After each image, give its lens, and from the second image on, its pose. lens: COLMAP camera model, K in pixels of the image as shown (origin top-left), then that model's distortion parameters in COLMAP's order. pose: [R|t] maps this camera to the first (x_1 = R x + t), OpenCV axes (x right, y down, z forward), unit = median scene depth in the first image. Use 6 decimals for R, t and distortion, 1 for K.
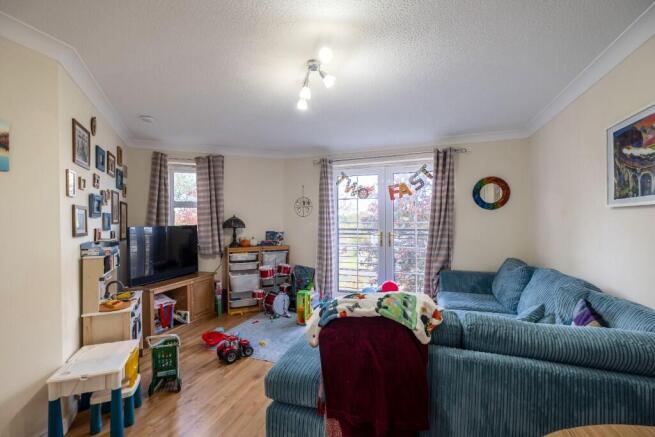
lens RADIAL K [[281.0, 0, 327.5], [0, 281.0, 218.5], [0, 0, 1]] dist [-0.000574, -0.000002]
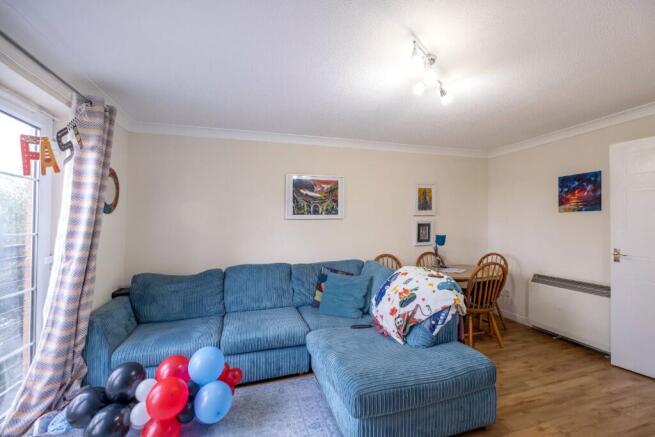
lens RADIAL K [[287.5, 0, 339.2], [0, 287.5, 215.2], [0, 0, 1]] dist [-0.000787, -0.000426]
pose [[-0.611041, 0.036688, 0.790748, -0.364248], [0.009783, 0.999199, -0.038799, 0.006215], [-0.791539, -0.015972, -0.610910, 1.043492]]
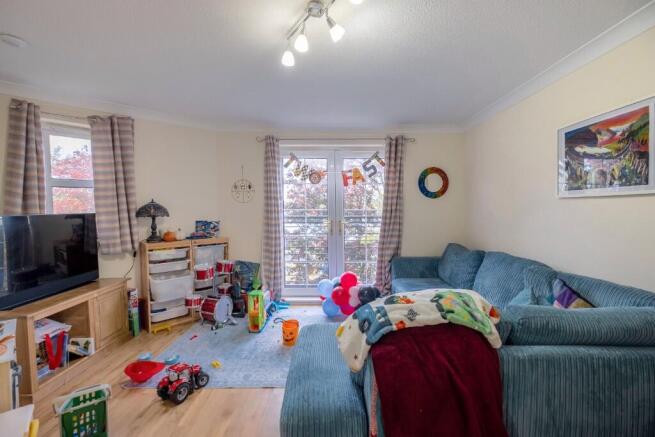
lens RADIAL K [[287.5, 0, 339.2], [0, 287.5, 215.2], [0, 0, 1]] dist [-0.000787, -0.000426]
pose [[0.937203, -0.003466, 0.348767, -0.144488], [-0.007985, 0.999475, 0.031390, 0.001415], [-0.348693, -0.032203, 0.936684, 0.113691]]
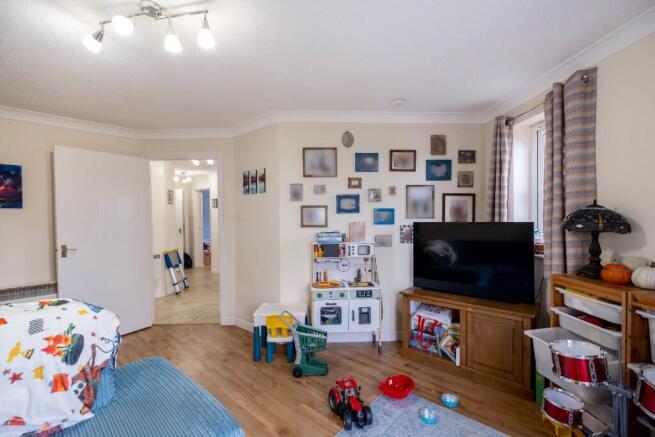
lens RADIAL K [[288.2, 0, 323.4], [0, 288.2, 217.2], [0, 0, 1]] dist [-0.000305, 0.000191]
pose [[-0.391864, 0.014714, -0.919905, 0.274782], [0.019321, 0.999783, 0.007762, 0.000745], [0.919820, -0.014732, -0.392063, 0.986452]]
